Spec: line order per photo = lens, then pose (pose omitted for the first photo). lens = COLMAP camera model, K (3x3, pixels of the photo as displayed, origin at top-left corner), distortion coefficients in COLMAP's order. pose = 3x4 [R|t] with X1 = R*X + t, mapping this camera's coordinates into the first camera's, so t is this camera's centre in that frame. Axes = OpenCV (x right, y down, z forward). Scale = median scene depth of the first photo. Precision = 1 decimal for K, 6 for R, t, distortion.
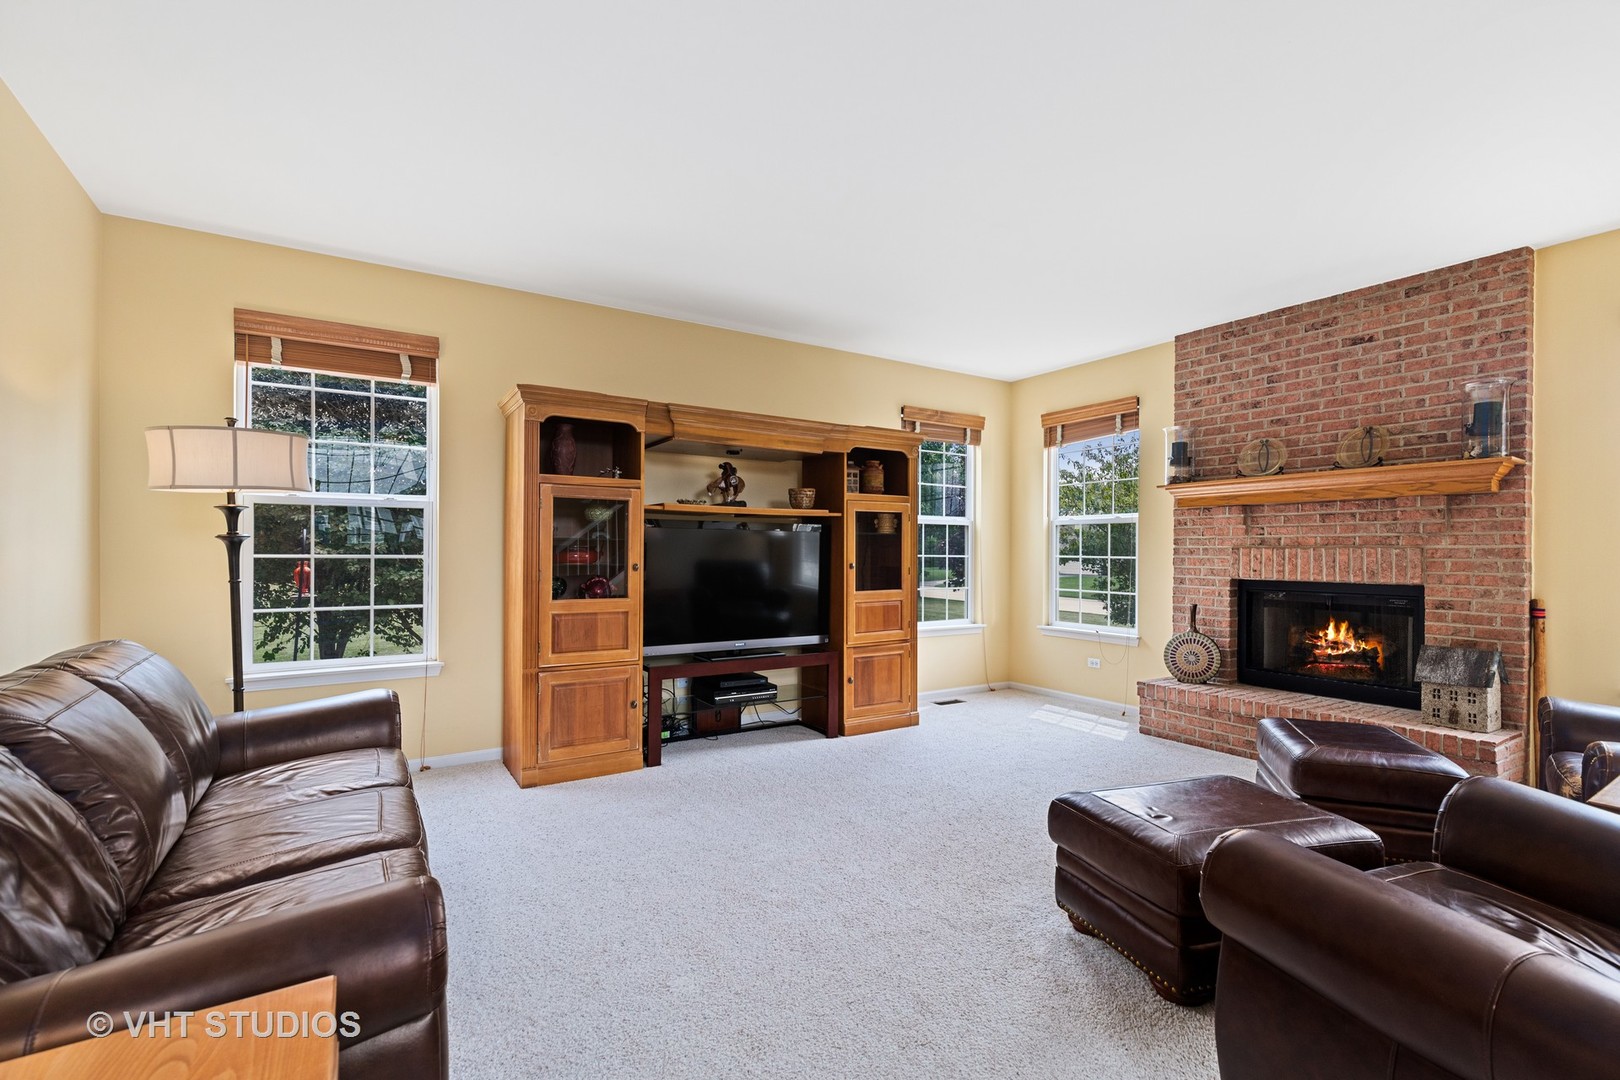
lens RADIAL K [[718.8, 0, 817.8], [0, 718.8, 536.9], [0, 0, 1]] dist [-0.000295, -0.000070]
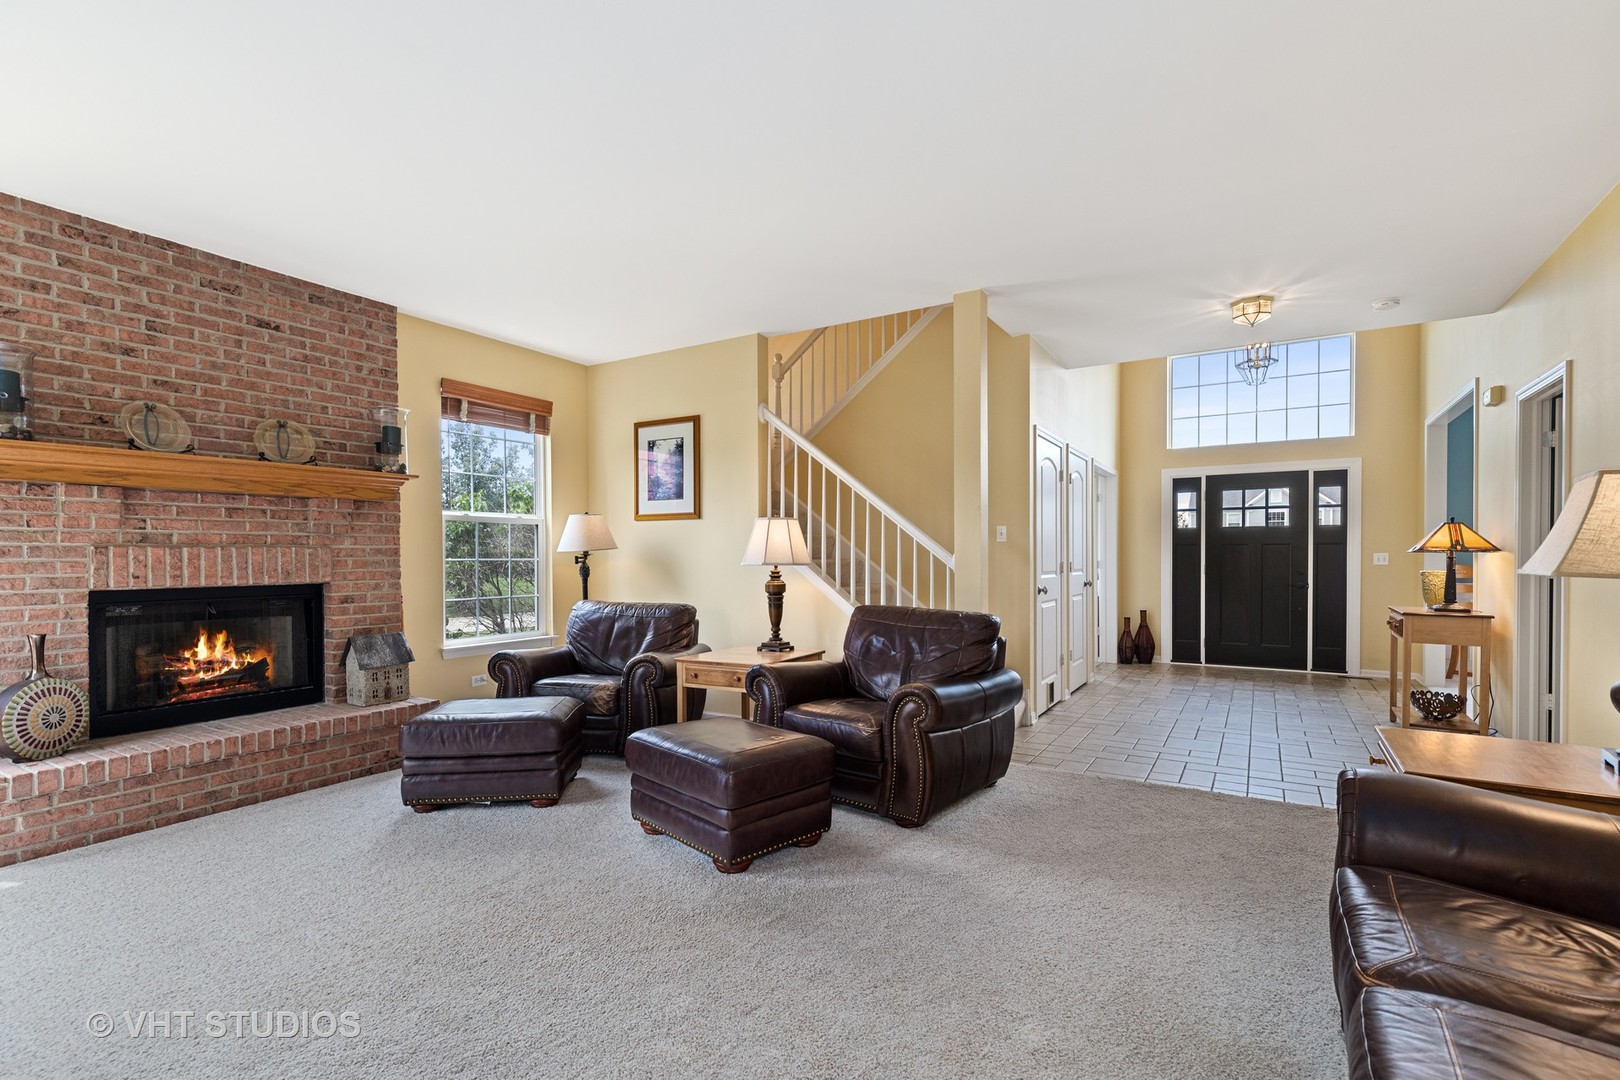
lens RADIAL K [[732.9, 0, 812.6], [0, 732.9, 555.1], [0, 0, 1]] dist [0.000547, 0.000155]
pose [[-0.436902, 0.002734, 0.899505, -0.411908], [-0.008475, 0.999938, -0.007156, 0.026319], [-0.899469, -0.010750, -0.436852, 0.778296]]
